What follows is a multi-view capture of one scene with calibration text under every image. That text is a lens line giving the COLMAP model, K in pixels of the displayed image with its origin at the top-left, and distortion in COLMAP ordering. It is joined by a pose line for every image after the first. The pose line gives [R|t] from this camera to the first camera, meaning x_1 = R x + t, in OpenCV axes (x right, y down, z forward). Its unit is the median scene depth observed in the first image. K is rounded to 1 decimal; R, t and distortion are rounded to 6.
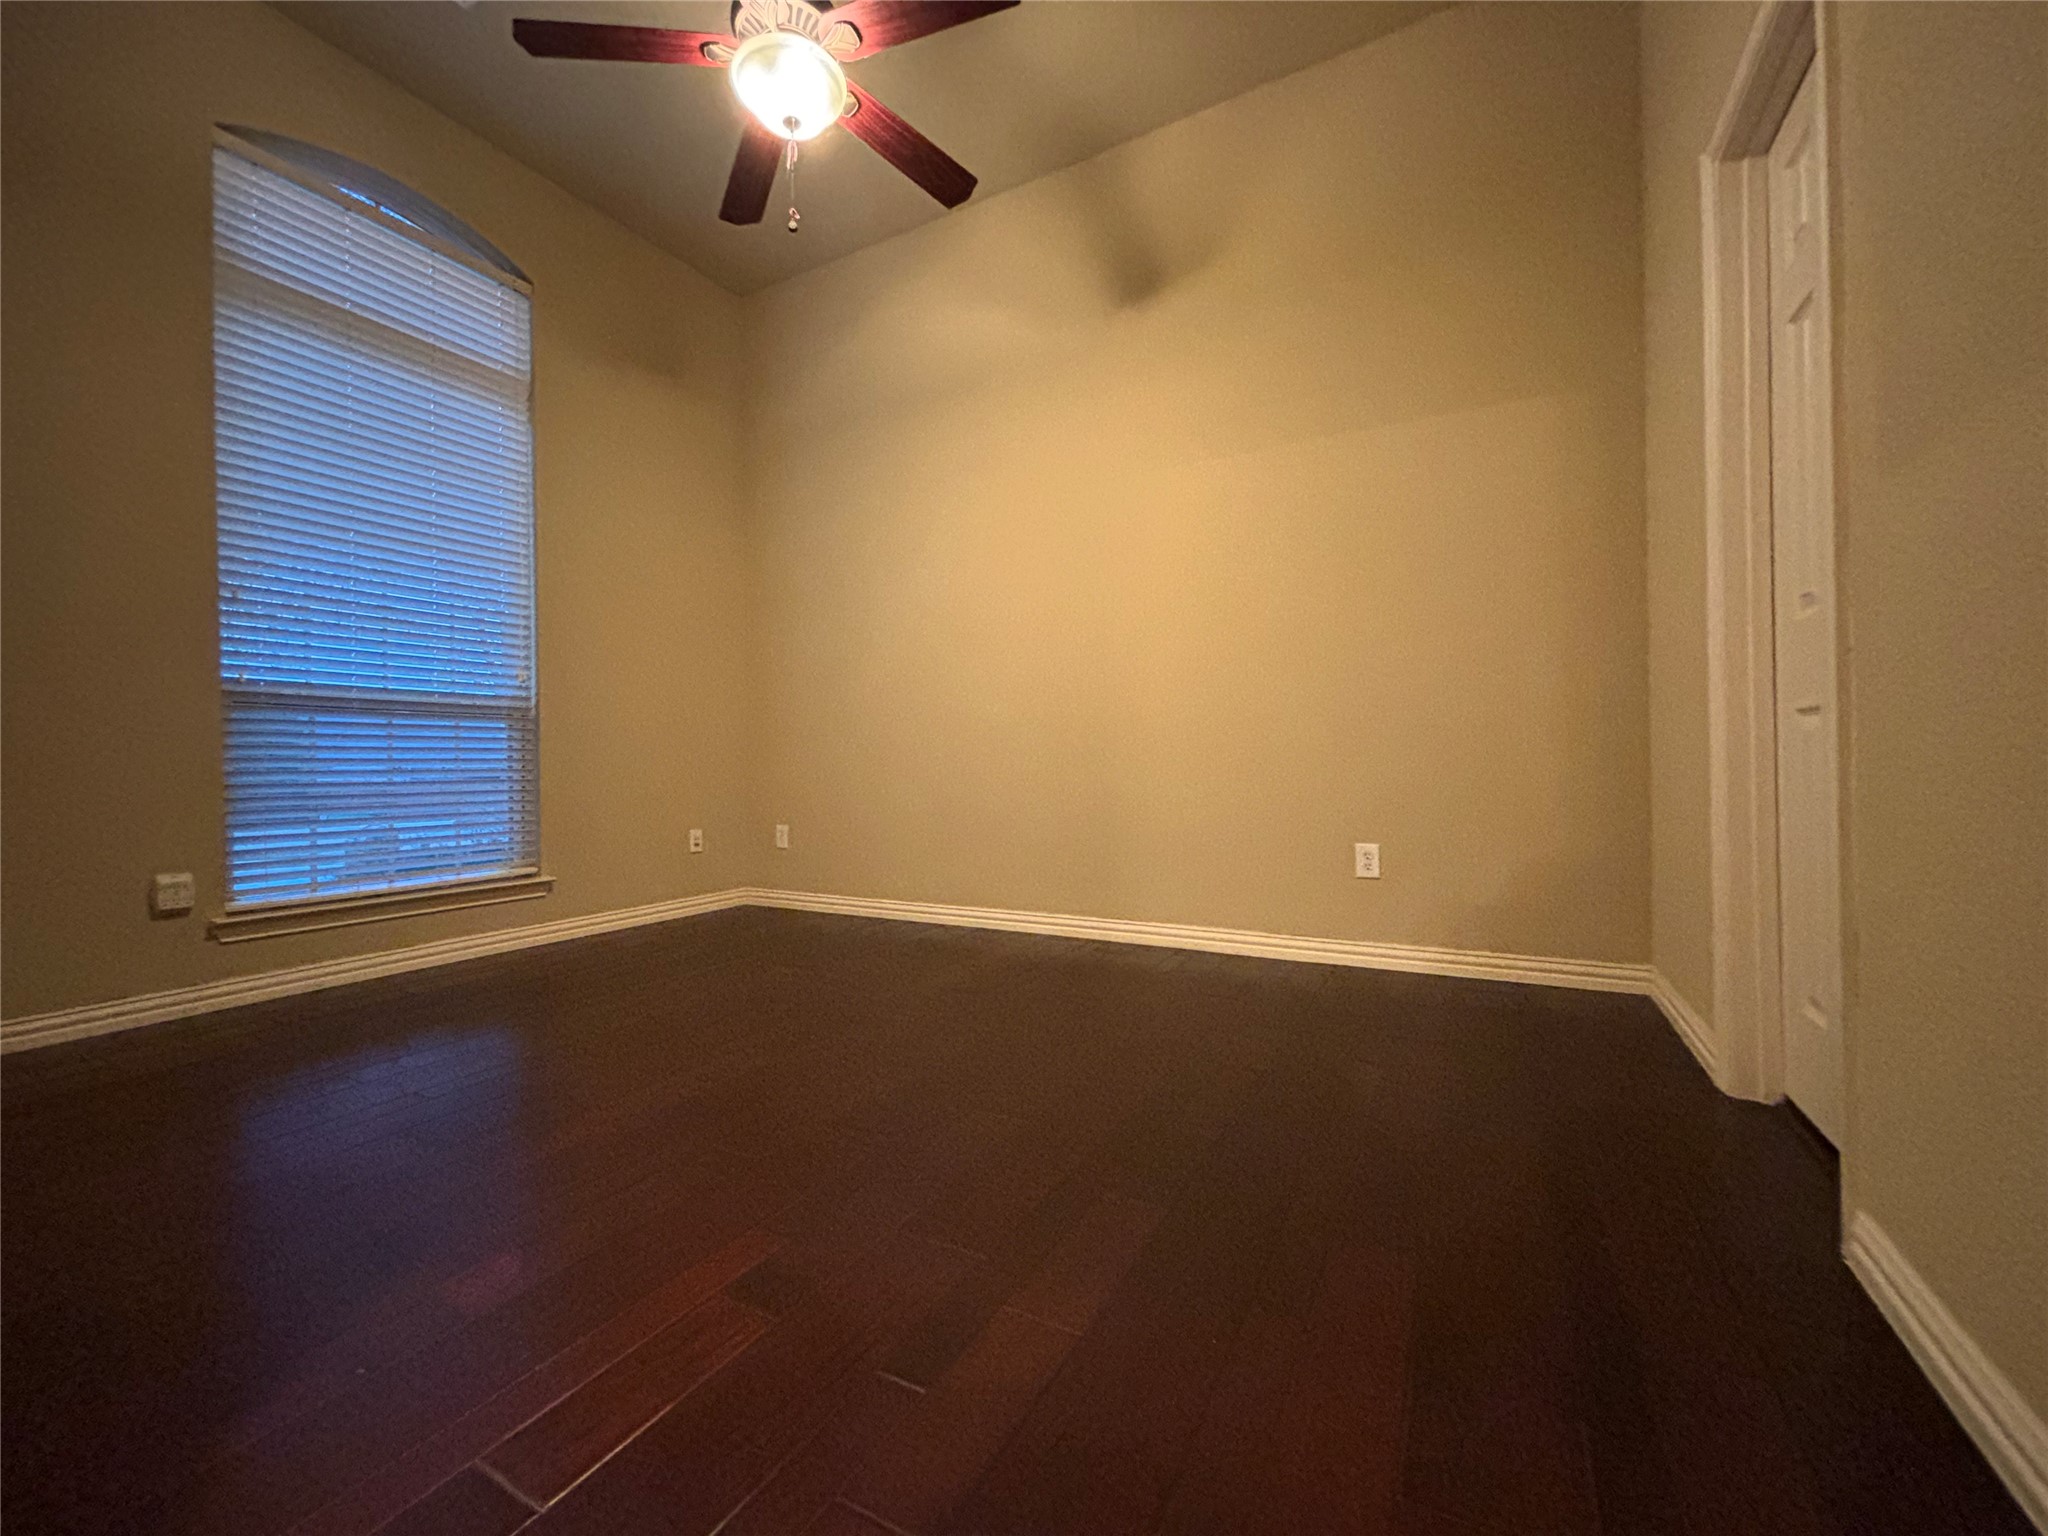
lens RADIAL K [[824.3, 0, 1020.2], [0, 824.3, 765.9], [0, 0, 1]] dist [-0.003286, 0.003221]
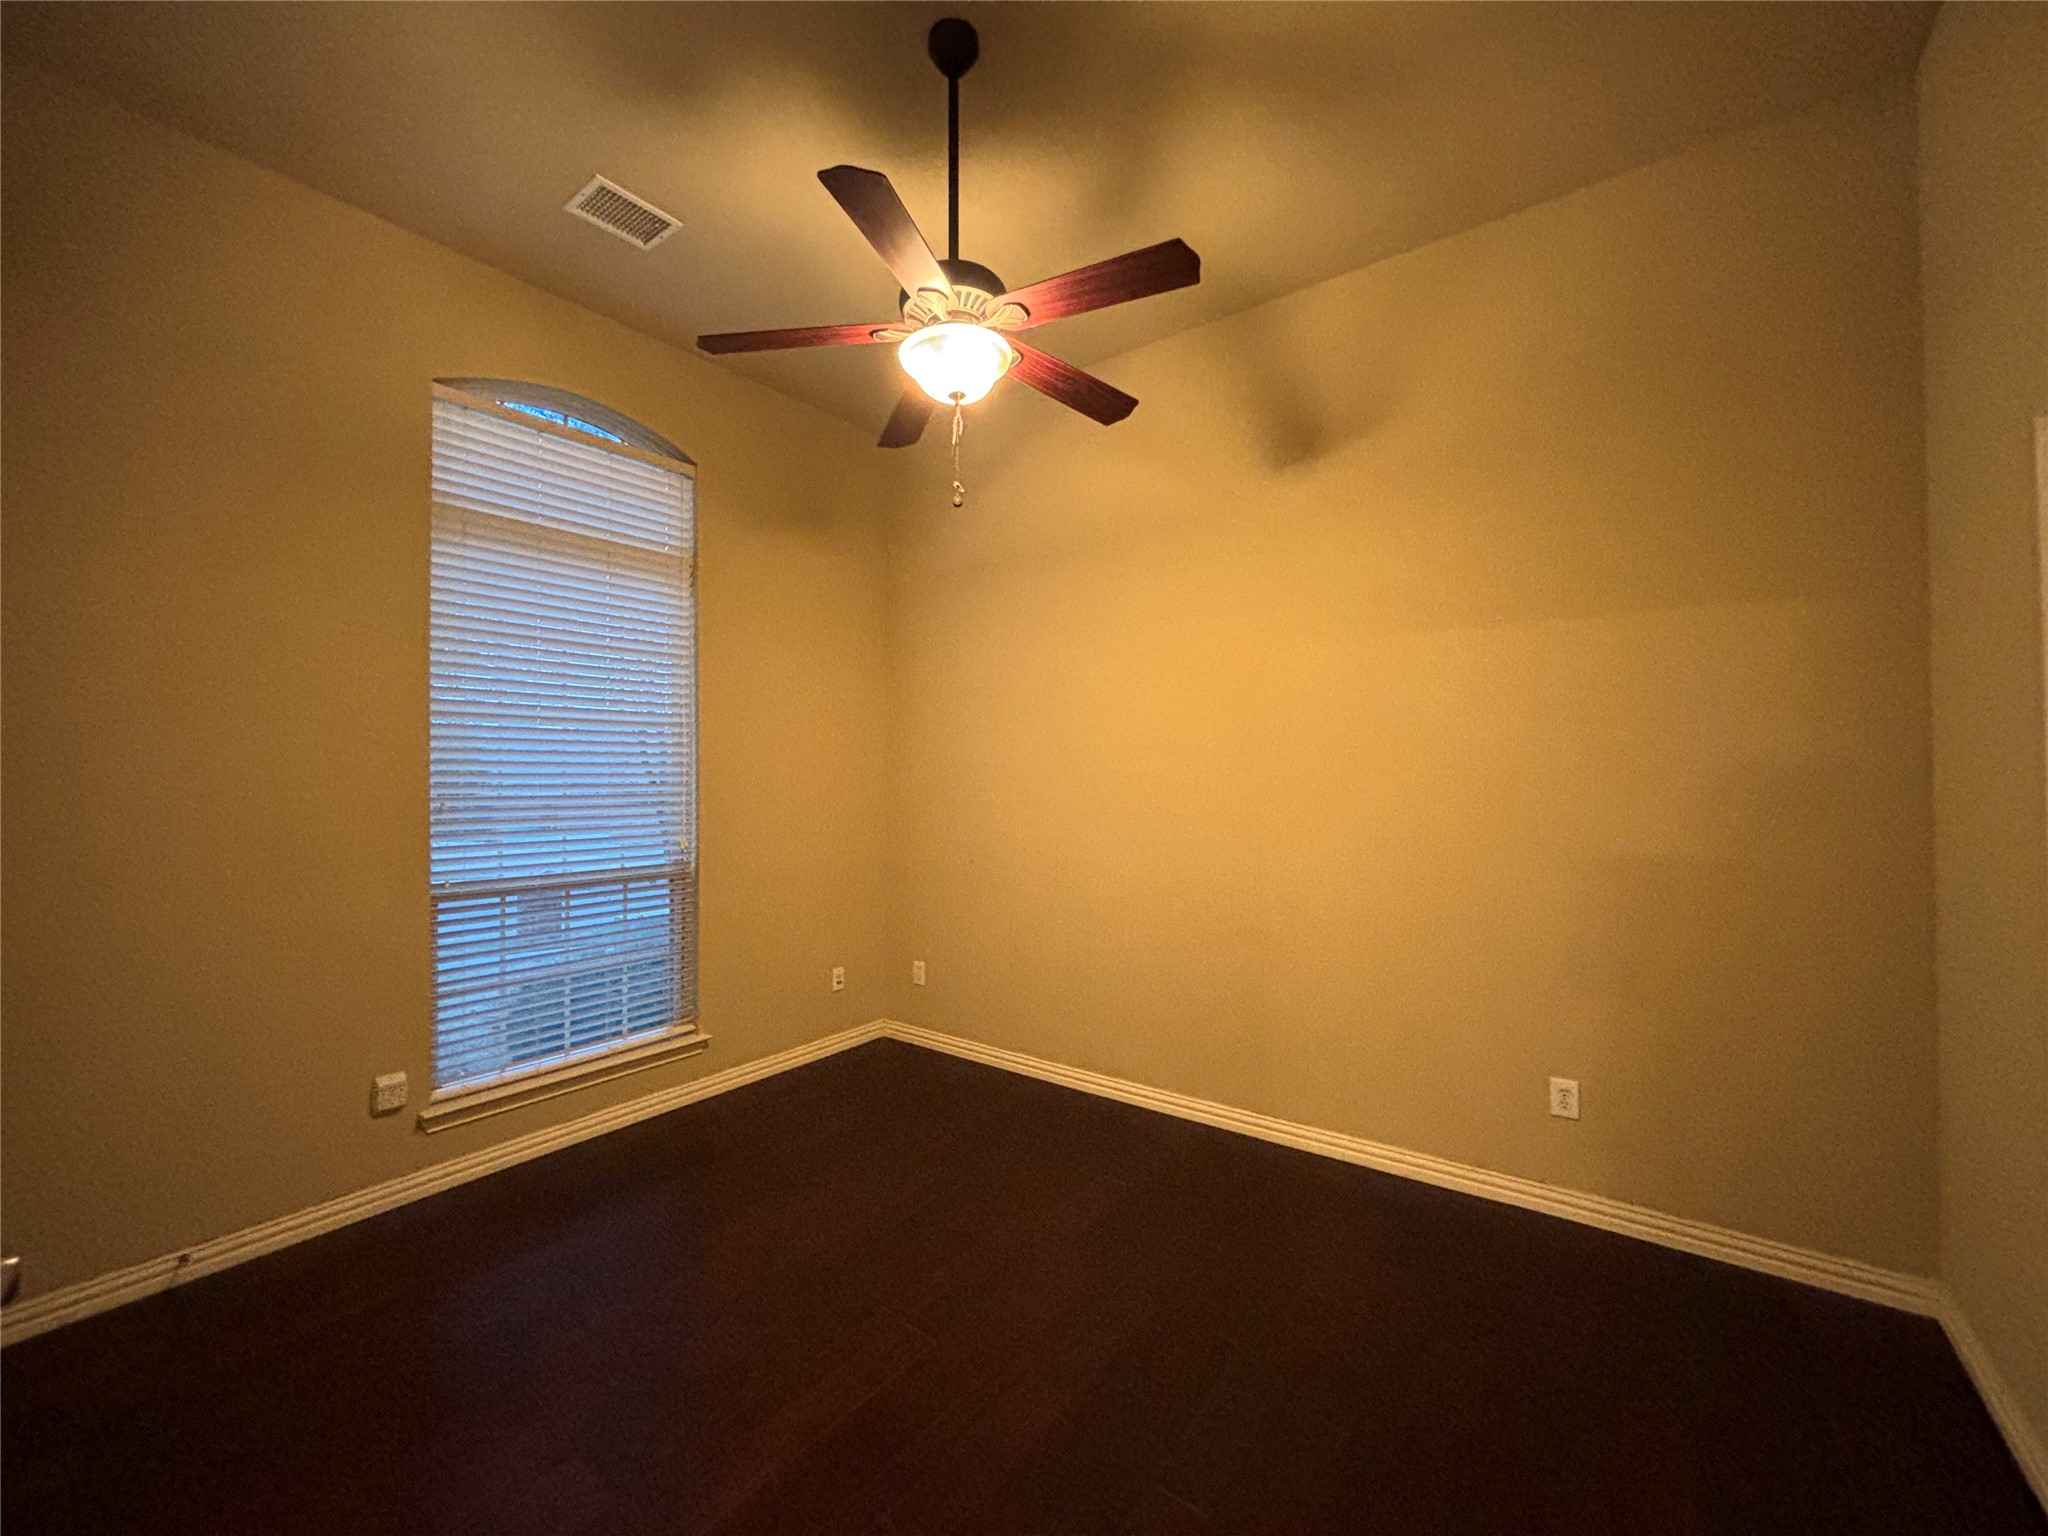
lens RADIAL K [[824.3, 0, 1020.2], [0, 824.3, 765.9], [0, 0, 1]] dist [-0.003286, 0.003221]
pose [[0.990684, 0.005469, -0.136068, -0.048414], [-0.006705, 0.999940, -0.008628, -0.243662], [0.136012, 0.009460, 0.990662, 0.025629]]
